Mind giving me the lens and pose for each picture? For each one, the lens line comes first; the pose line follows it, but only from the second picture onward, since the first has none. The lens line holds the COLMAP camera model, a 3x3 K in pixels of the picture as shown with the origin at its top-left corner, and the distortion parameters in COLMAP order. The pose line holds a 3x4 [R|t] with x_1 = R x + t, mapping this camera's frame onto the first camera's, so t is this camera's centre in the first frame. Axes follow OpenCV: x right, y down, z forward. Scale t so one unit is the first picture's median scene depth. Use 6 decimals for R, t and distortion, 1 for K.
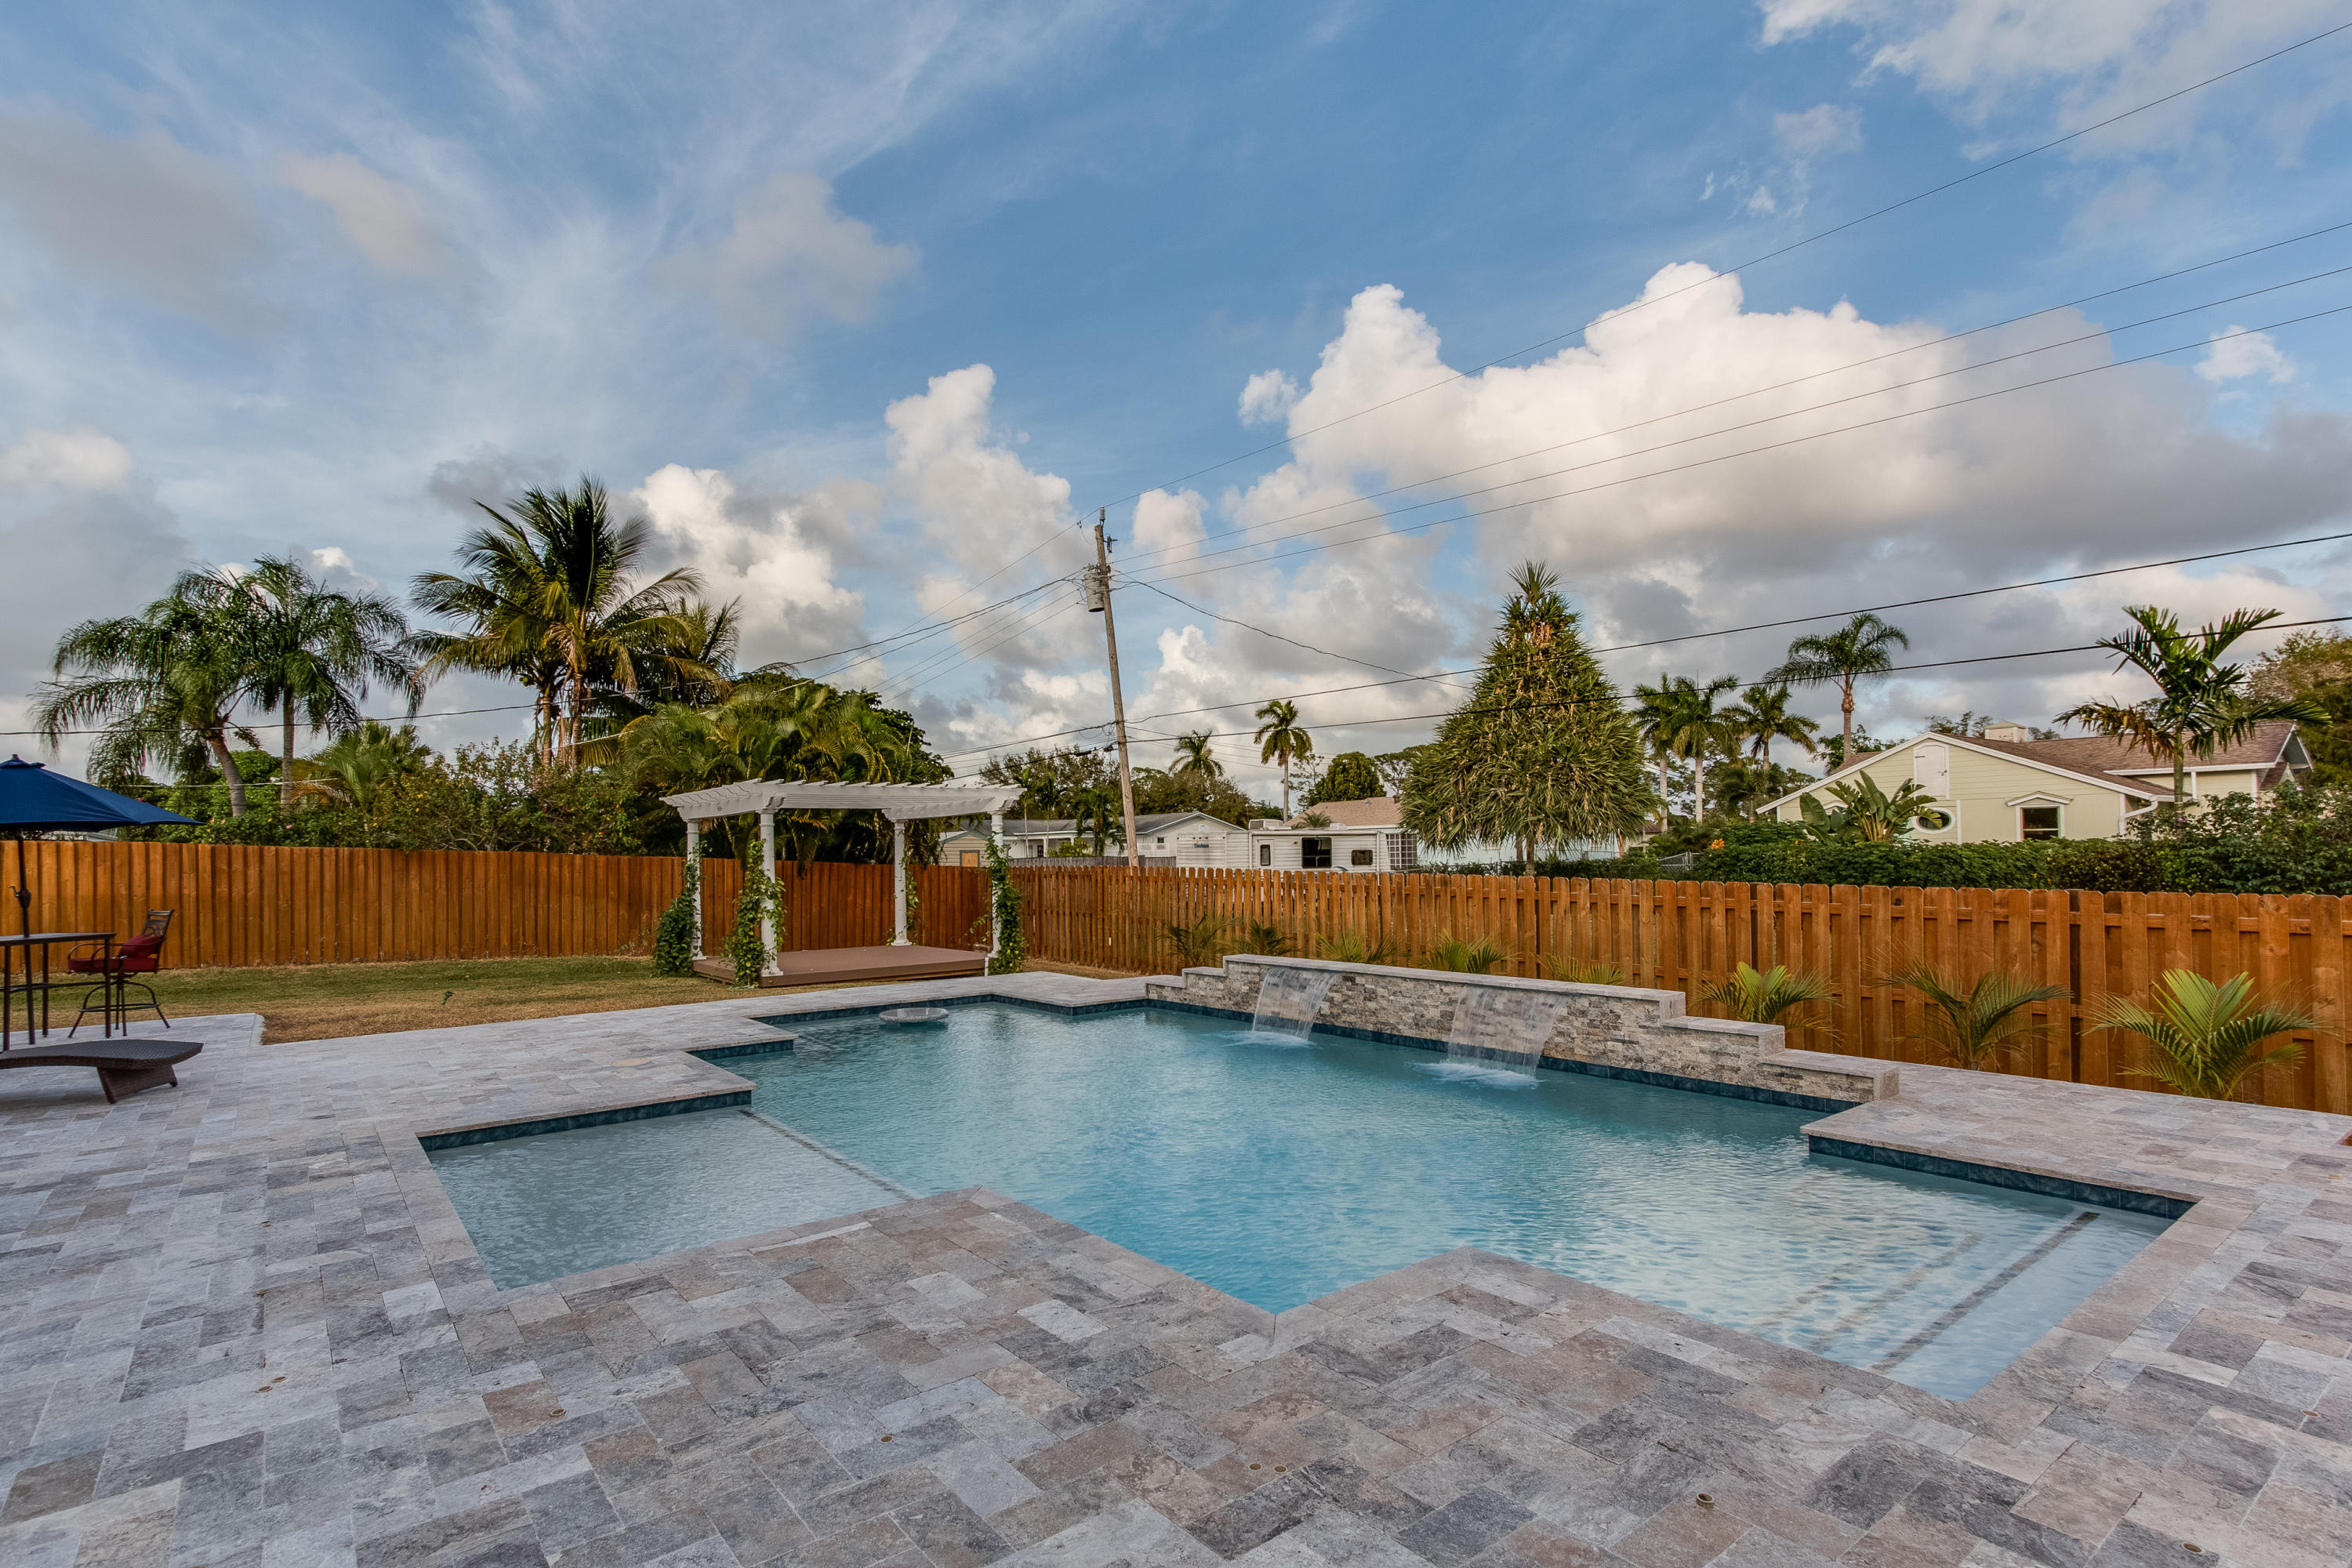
lens RADIAL K [[1152.1, 0, 1161.7], [0, 1152.1, 824.6], [0, 0, 1]] dist [-0.000693, 0.005643]
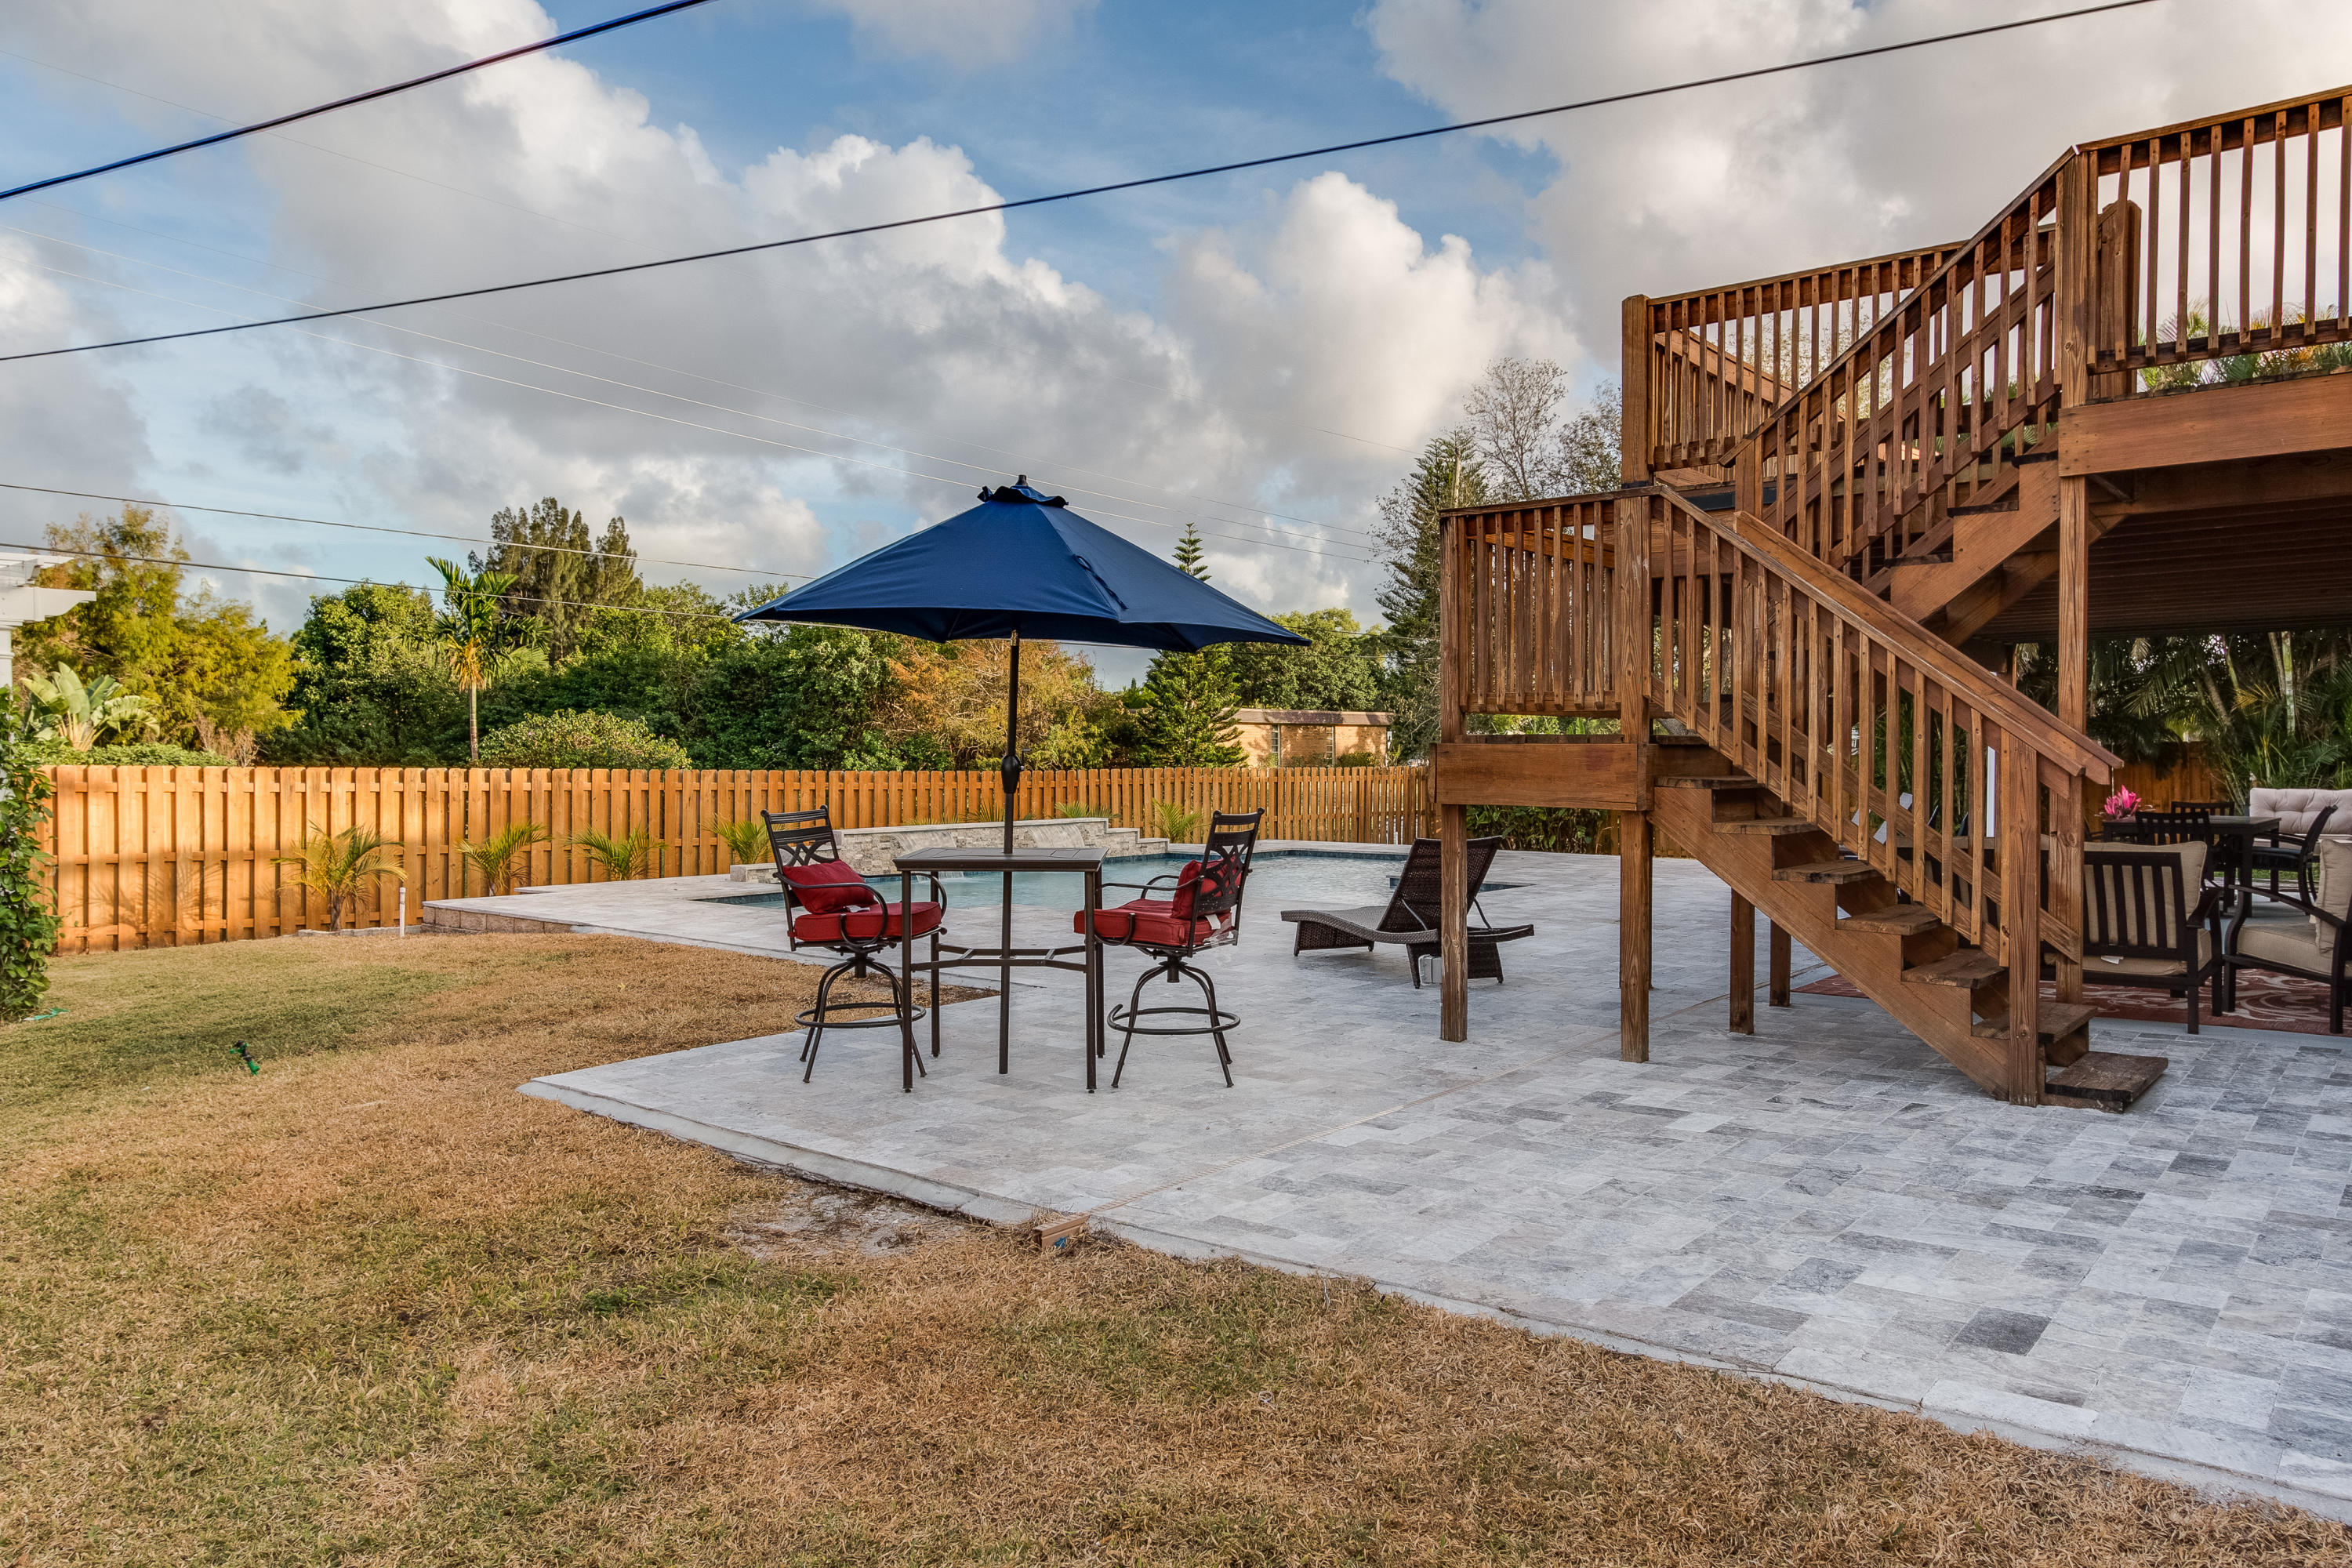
lens RADIAL K [[1618.9, 0, 1176.0], [0, 1618.9, 784.0], [0, 0, 1]] dist [-0.006248, 0.004052]
pose [[-0.231348, -0.001590, 0.972870, -0.942240], [-0.019644, 0.999802, -0.003038, 0.038077], [-0.972673, -0.019814, -0.231333, 0.617786]]
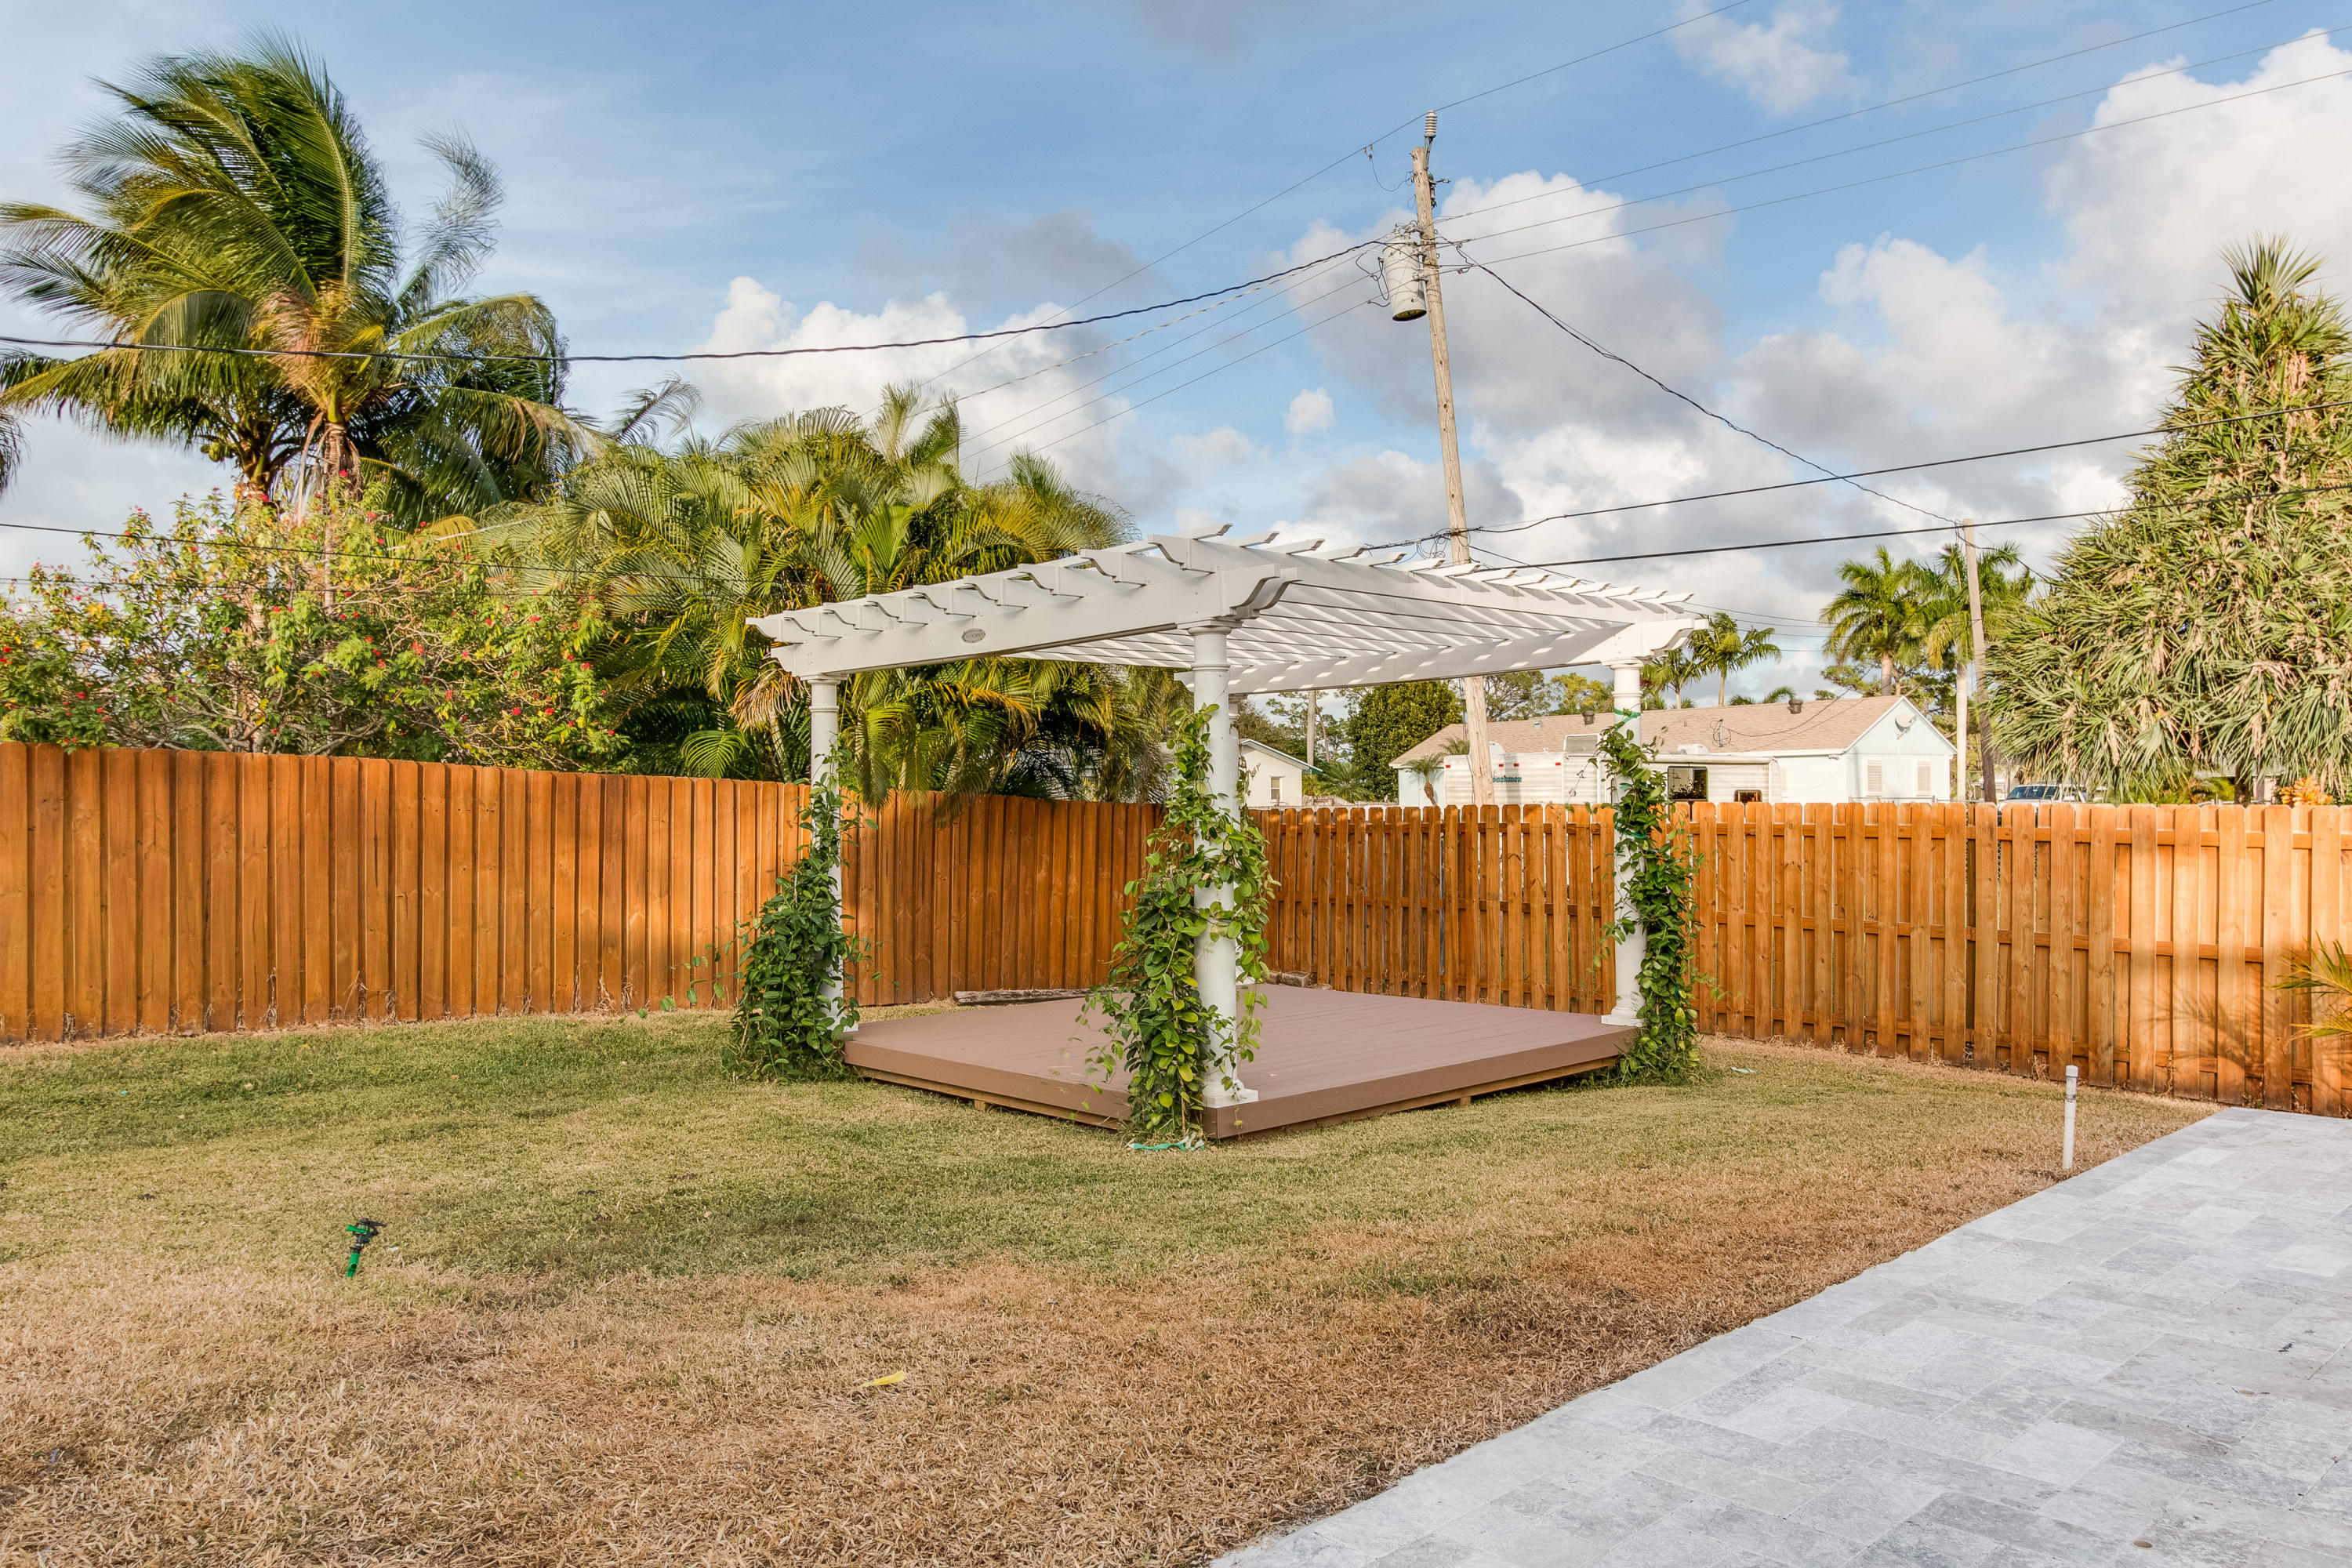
lens RADIAL K [[1618.9, 0, 1176.0], [0, 1618.9, 784.0], [0, 0, 1]] dist [-0.006248, 0.004052]
pose [[0.996455, 0.006955, 0.083834, -0.346494], [-0.007747, 0.999928, 0.009132, 0.027511], [-0.083764, -0.009749, 0.996438, 0.454897]]
